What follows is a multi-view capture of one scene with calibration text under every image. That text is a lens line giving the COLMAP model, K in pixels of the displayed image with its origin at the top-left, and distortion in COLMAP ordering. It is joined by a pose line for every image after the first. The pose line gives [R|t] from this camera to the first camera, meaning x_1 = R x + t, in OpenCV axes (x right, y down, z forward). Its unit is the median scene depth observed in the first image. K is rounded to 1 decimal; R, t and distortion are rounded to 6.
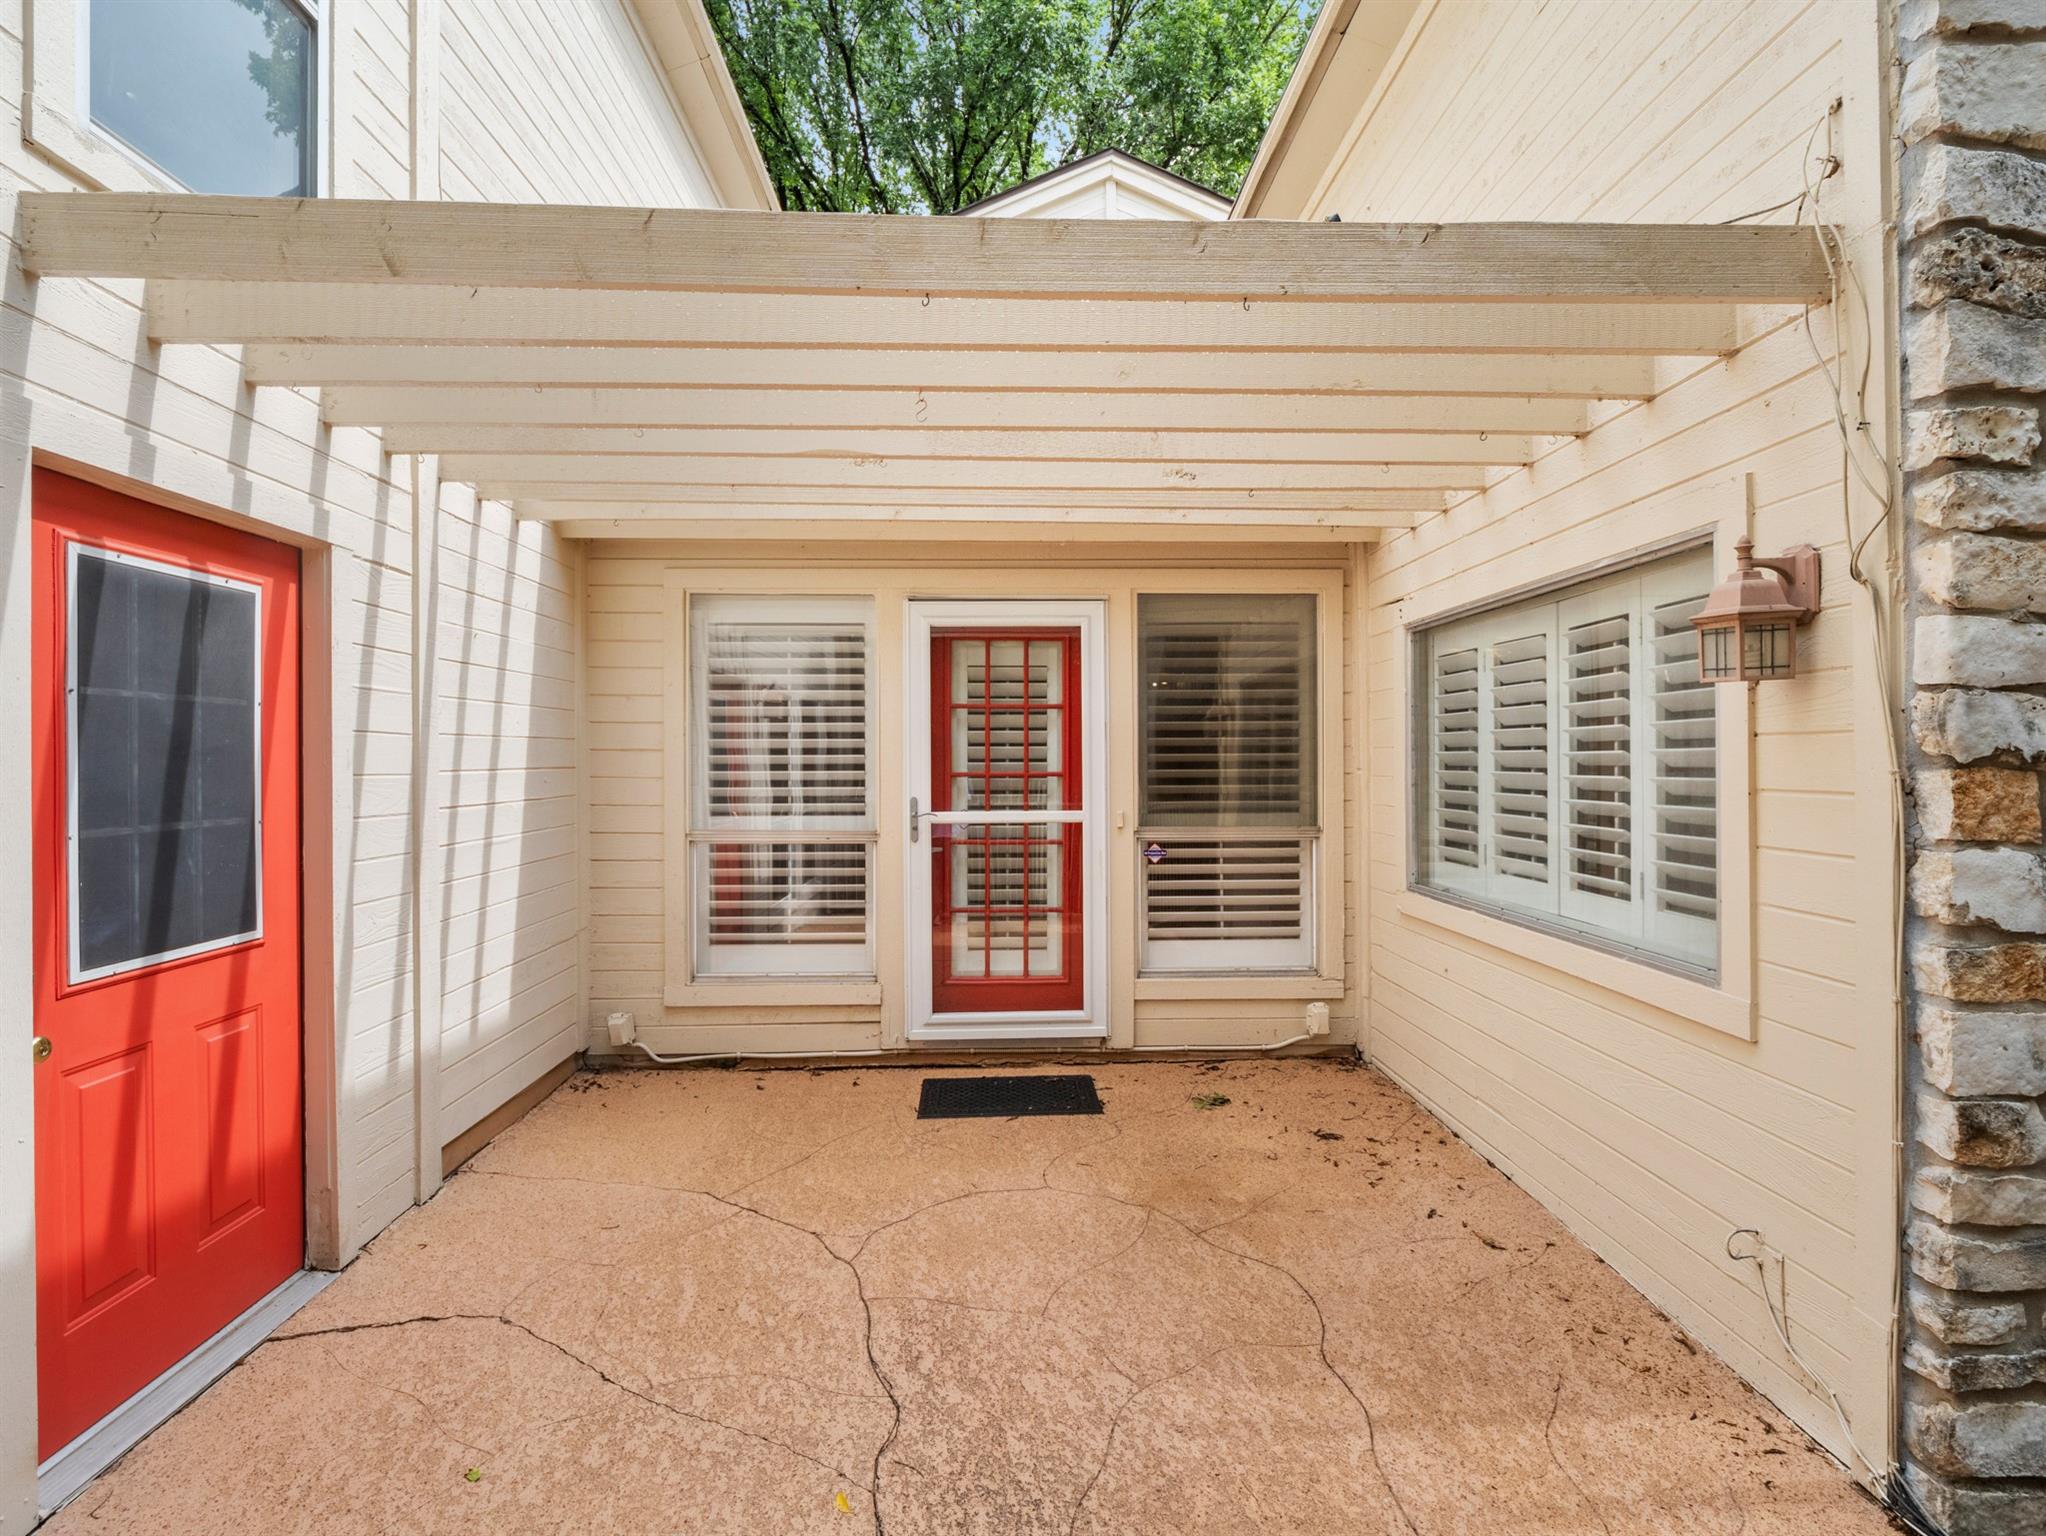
lens RADIAL K [[1014.1, 0, 1024.9], [0, 1014.1, 754.6], [0, 0, 1]] dist [-0.004930, -0.000865]
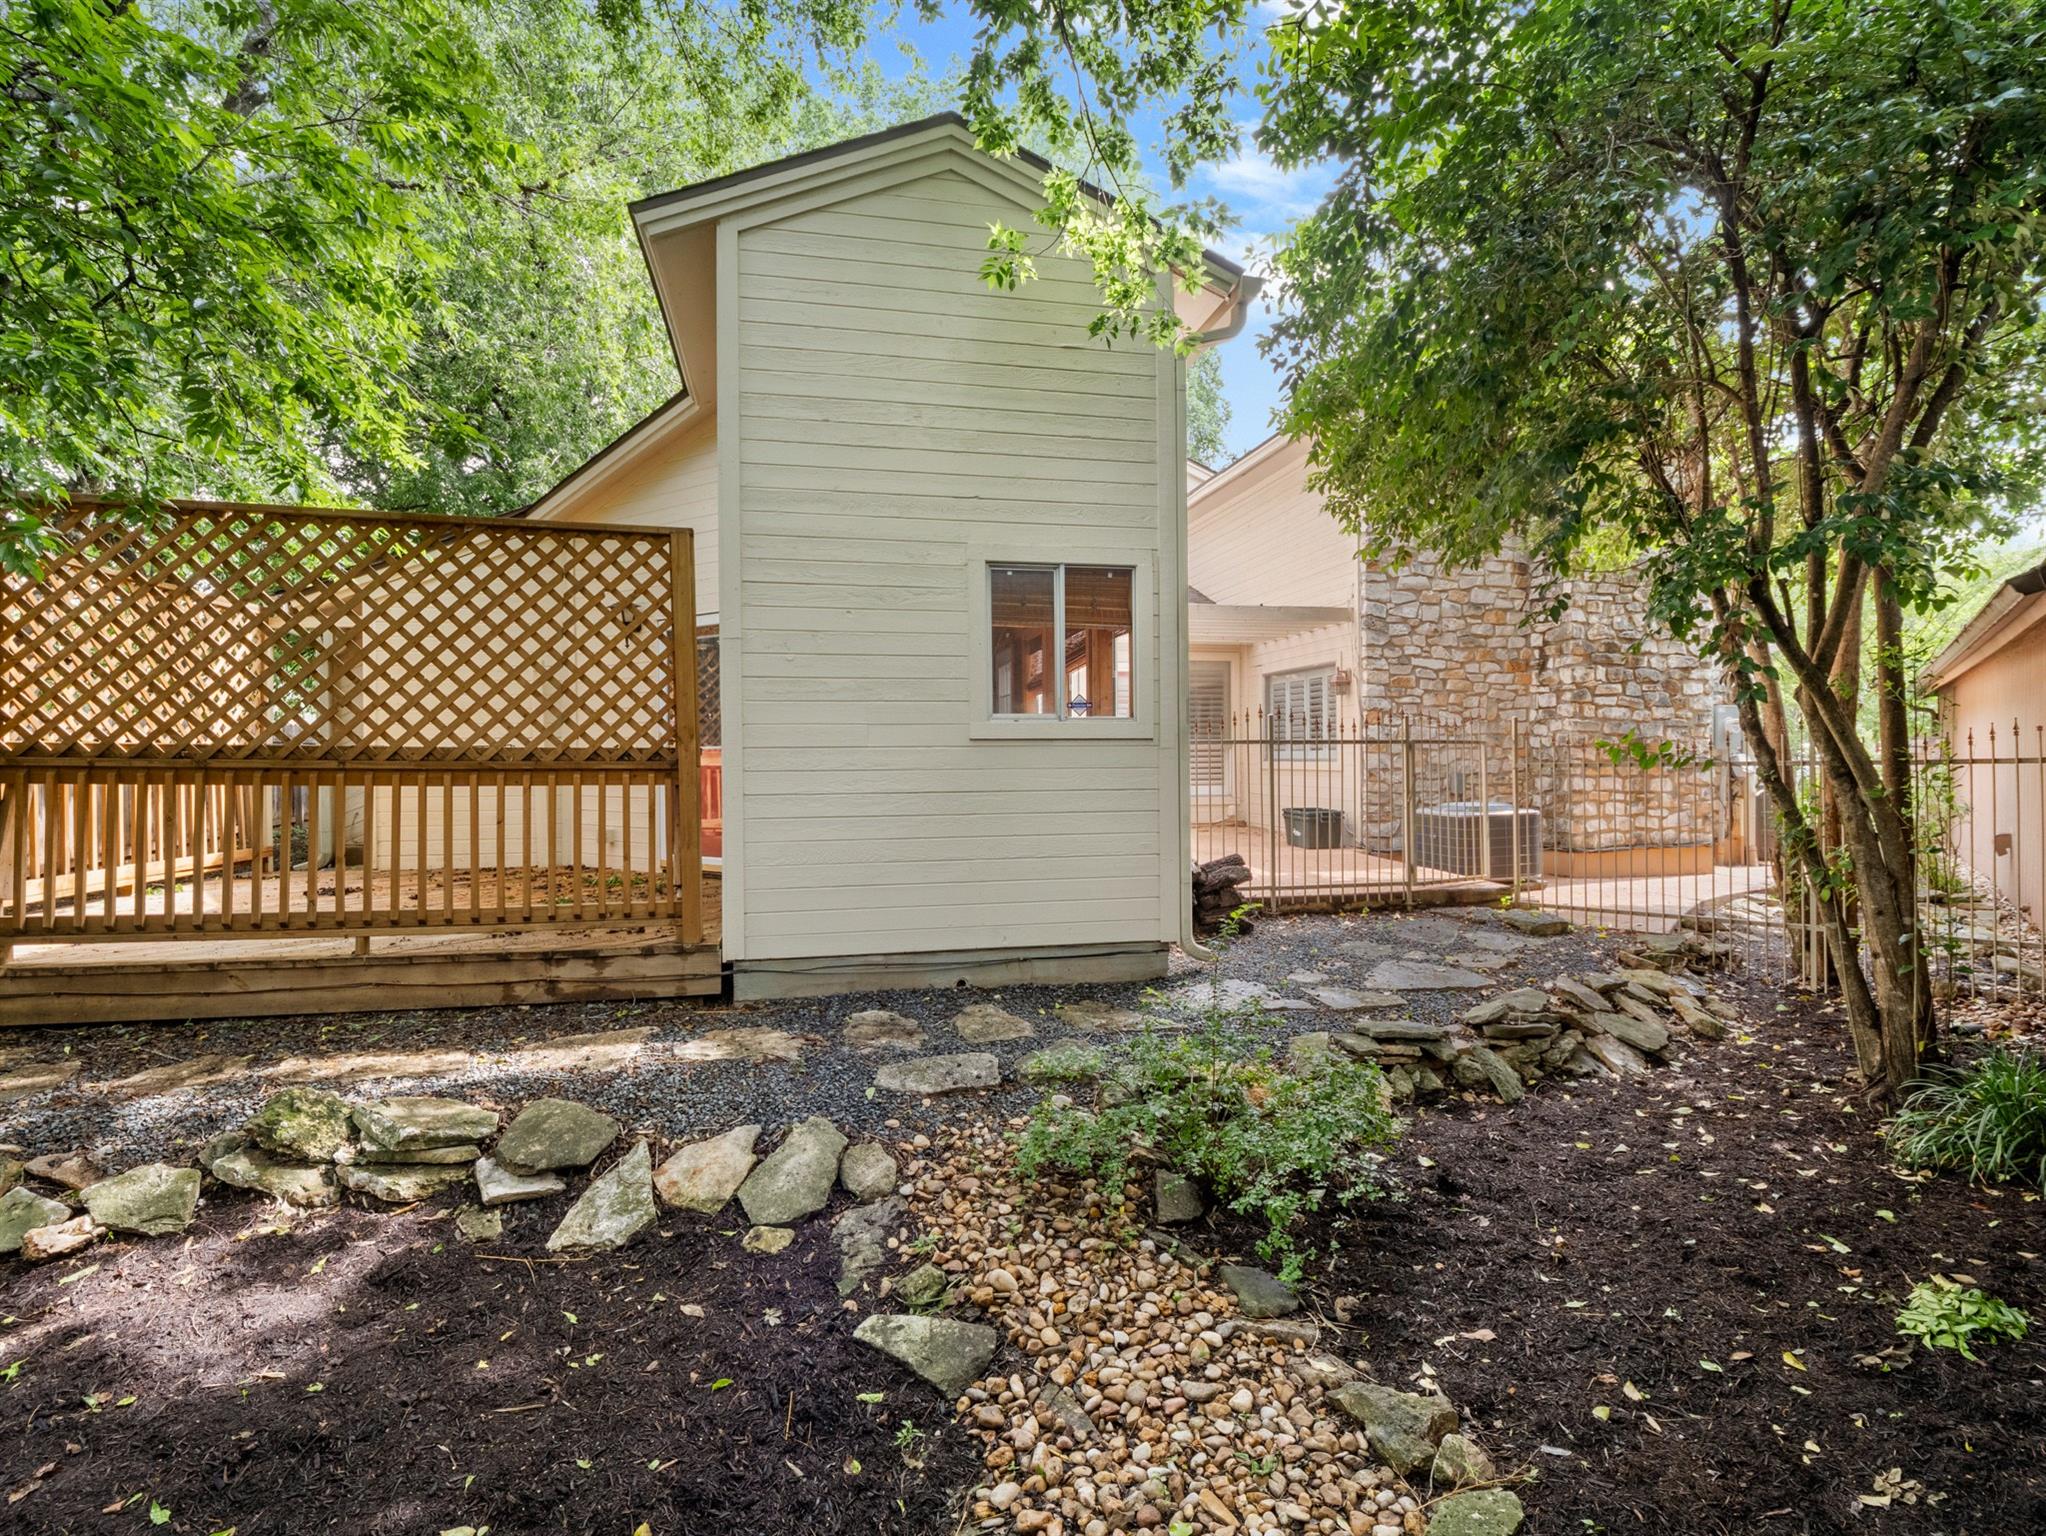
lens RADIAL K [[1014.1, 0, 1022.0], [0, 1014.1, 756.3], [0, 0, 1]] dist [-0.004930, -0.000865]
pose [[0.983534, -0.001037, 0.180723, -0.650657], [0.000637, 0.999997, 0.002274, 0.082173], [-0.180724, -0.002121, 0.983531, -1.369555]]
